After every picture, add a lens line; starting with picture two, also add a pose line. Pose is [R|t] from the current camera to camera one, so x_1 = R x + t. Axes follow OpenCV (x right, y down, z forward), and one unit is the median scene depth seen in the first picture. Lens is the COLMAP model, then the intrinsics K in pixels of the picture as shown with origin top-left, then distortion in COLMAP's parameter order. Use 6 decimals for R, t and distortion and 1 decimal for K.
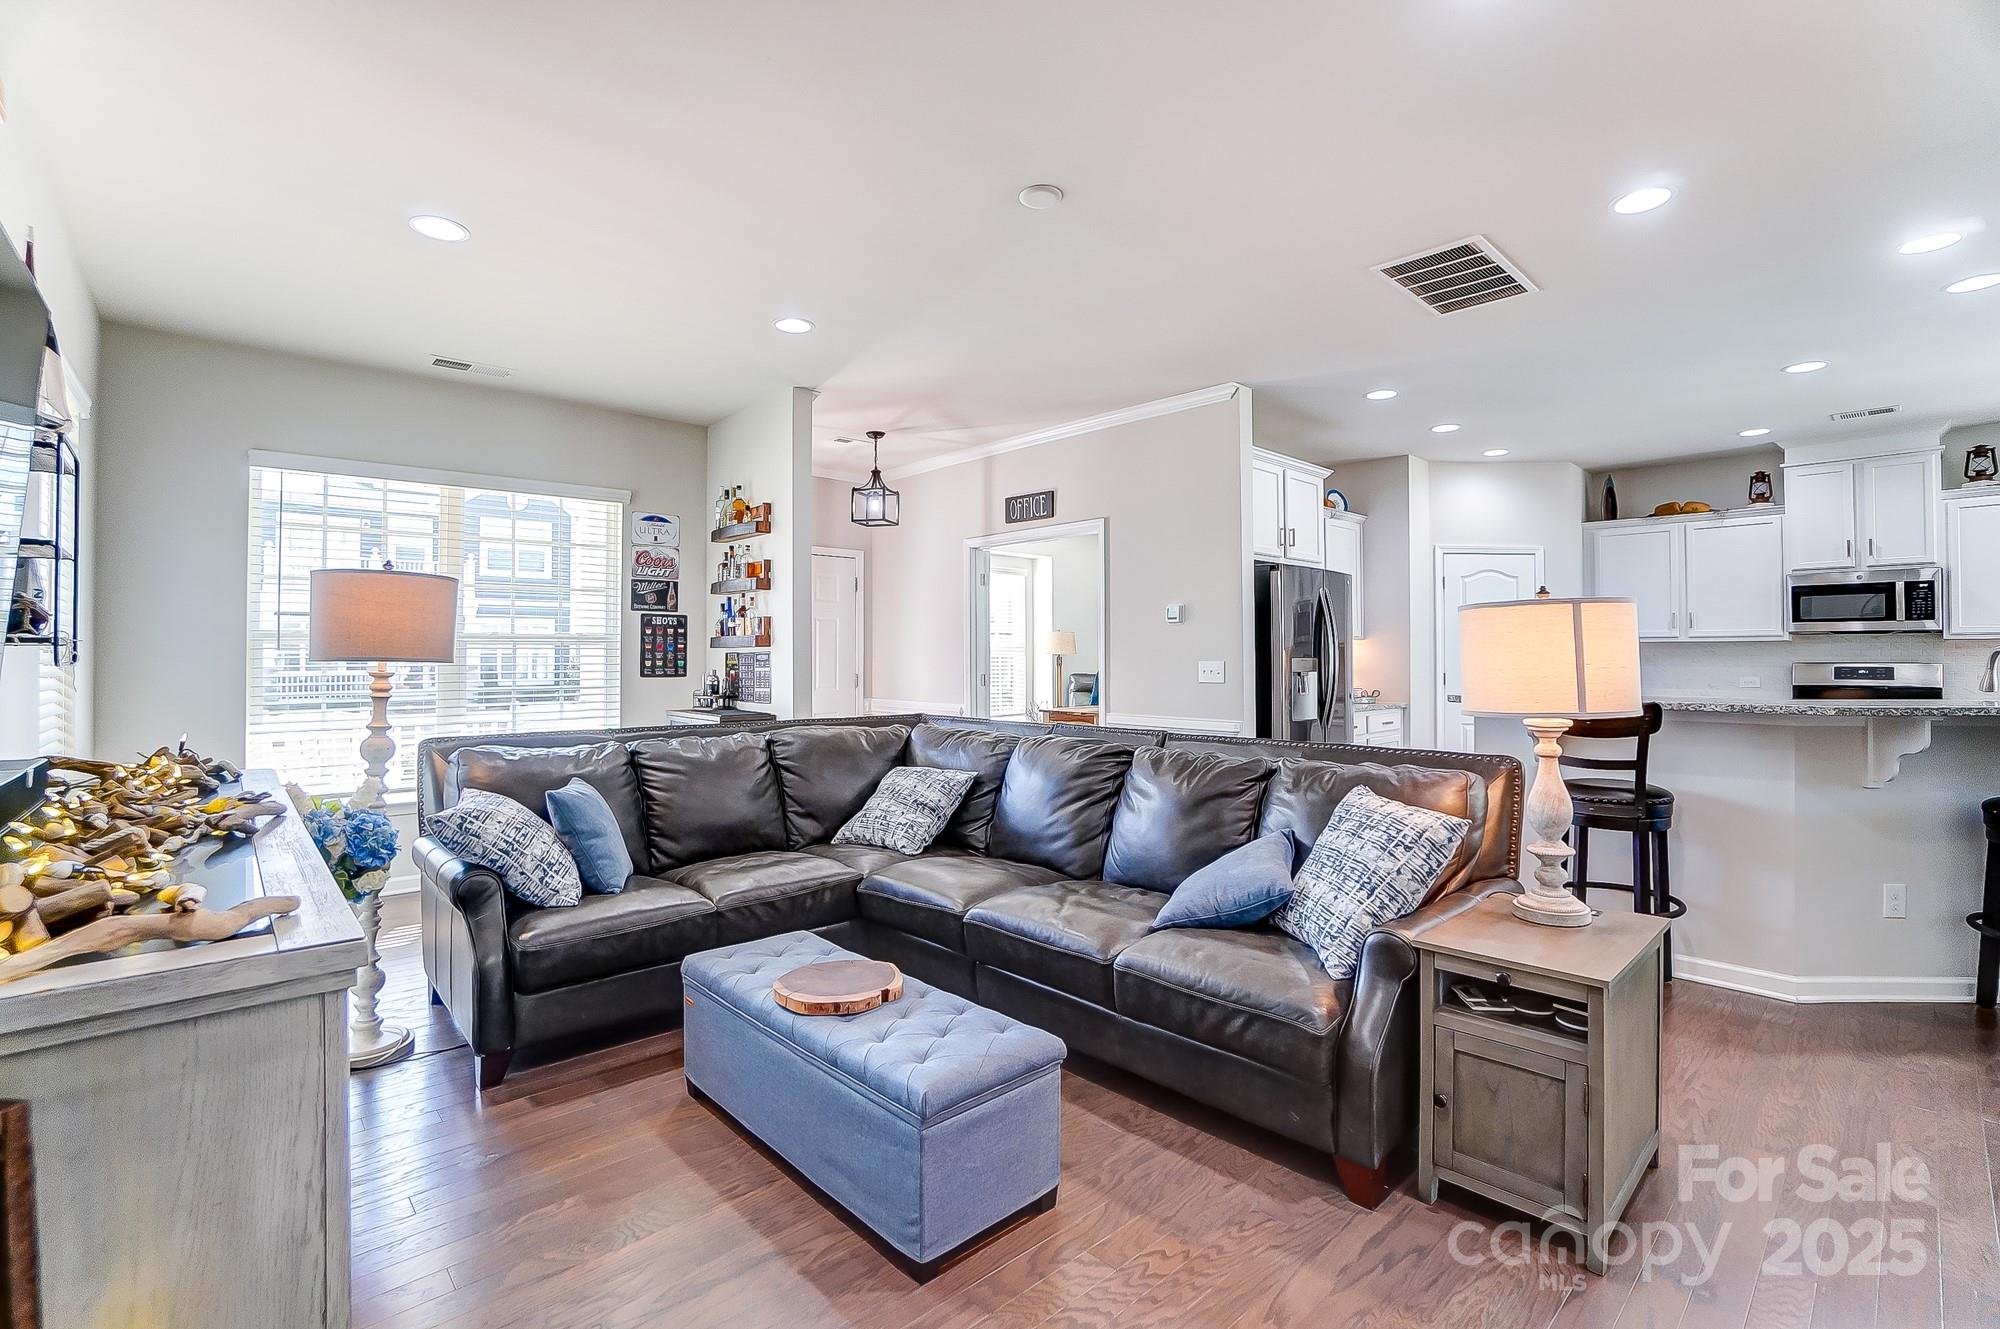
lens RADIAL K [[896.4, 0, 1002.5], [0, 896.4, 649.9], [0, 0, 1]] dist [-0.042355, 0.010008]
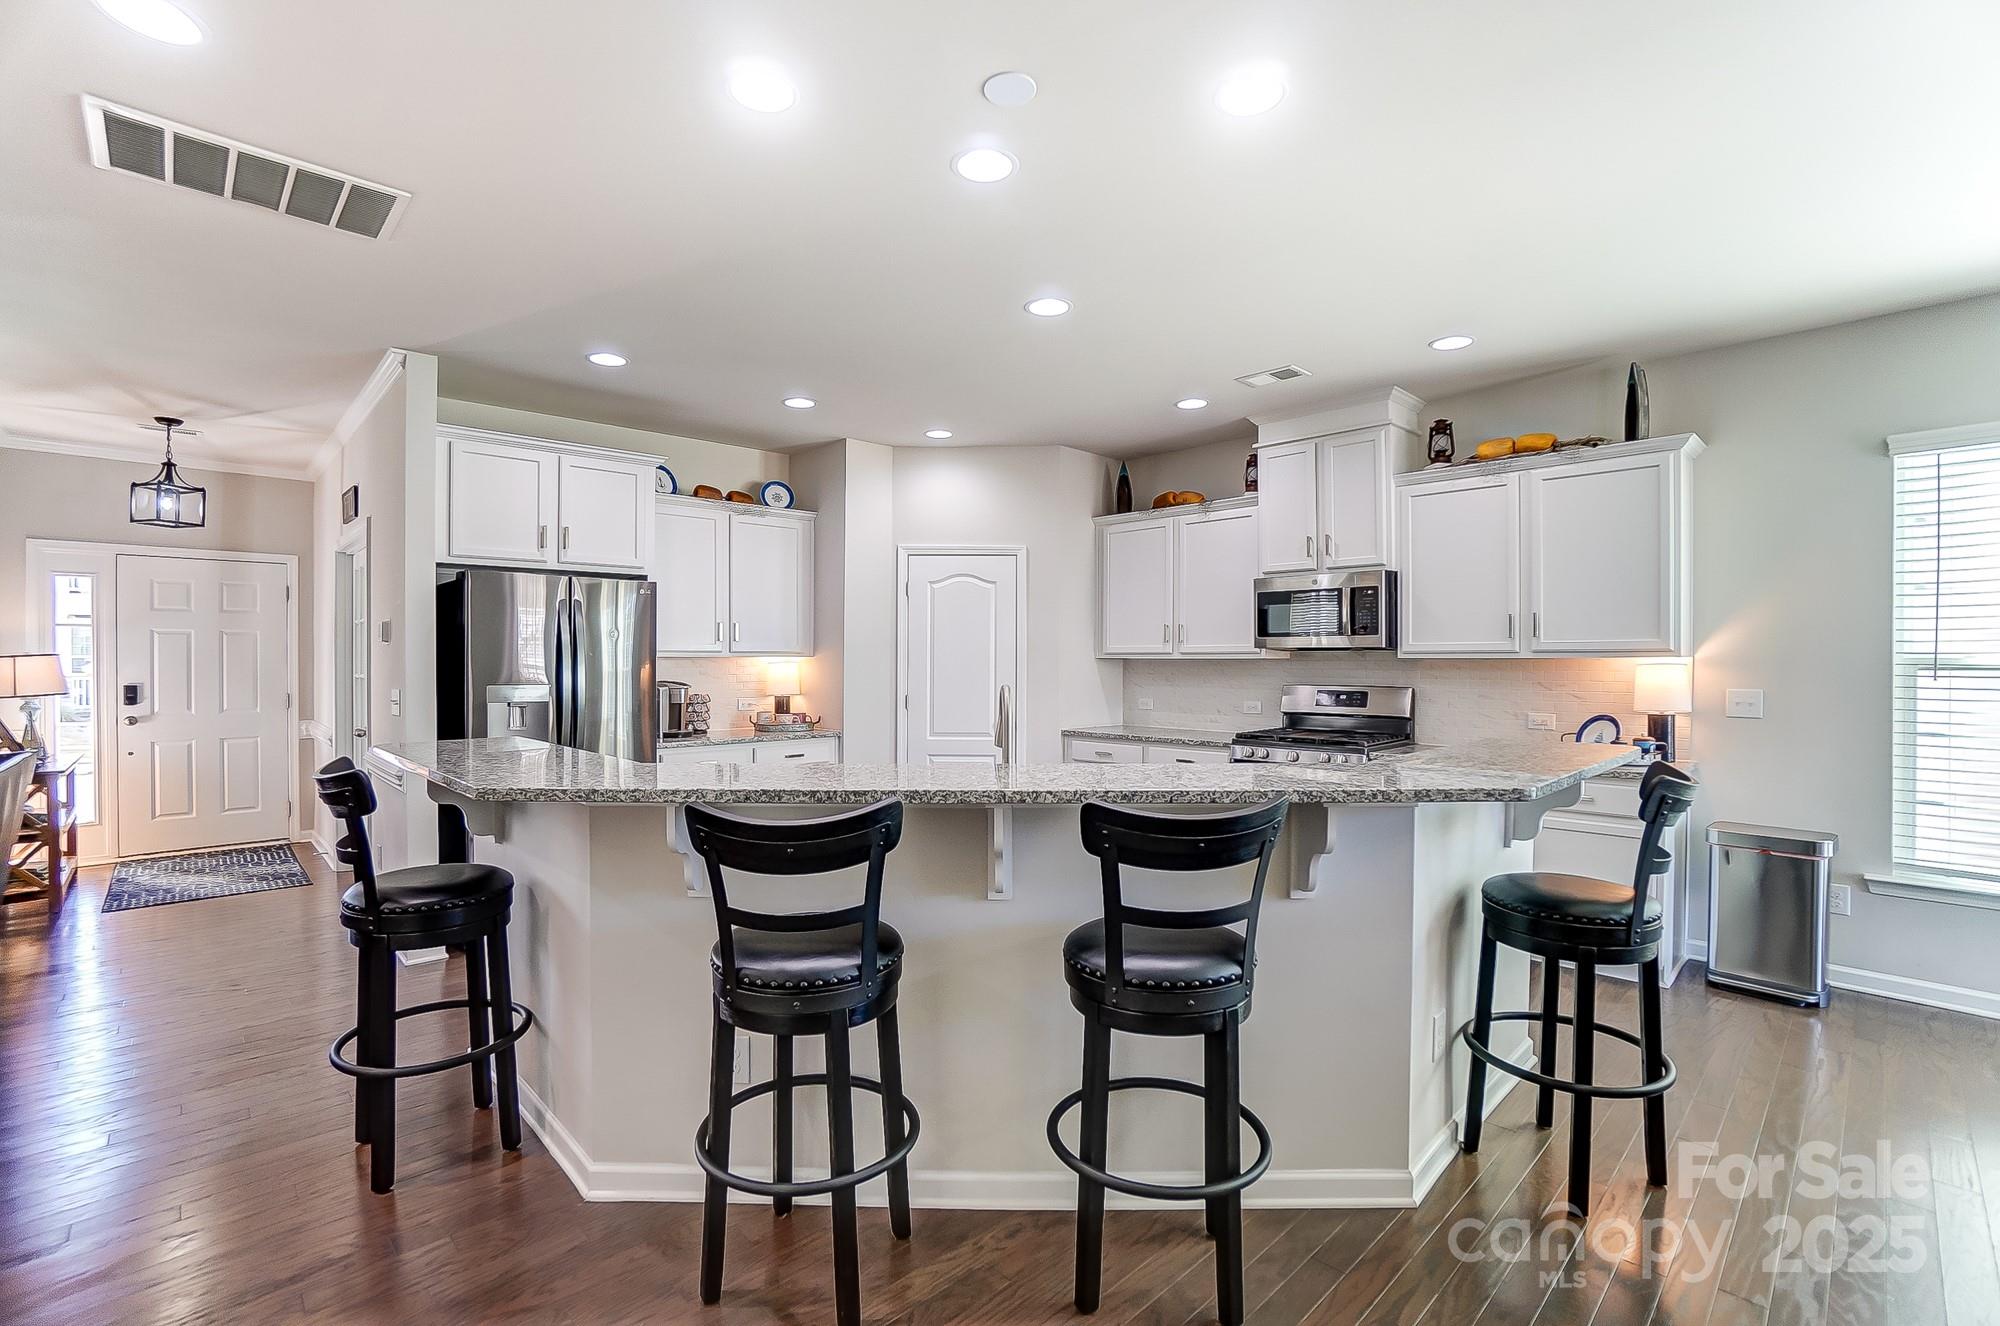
lens RADIAL K [[896.4, 0, 979.7], [0, 896.4, 665.5], [0, 0, 1]] dist [-0.042355, 0.010008]
pose [[0.999998, 0.000215, -0.002041, 0.664006], [-0.000184, 0.999881, 0.015417, -0.017876], [0.002044, -0.015417, 0.999879, 0.160374]]
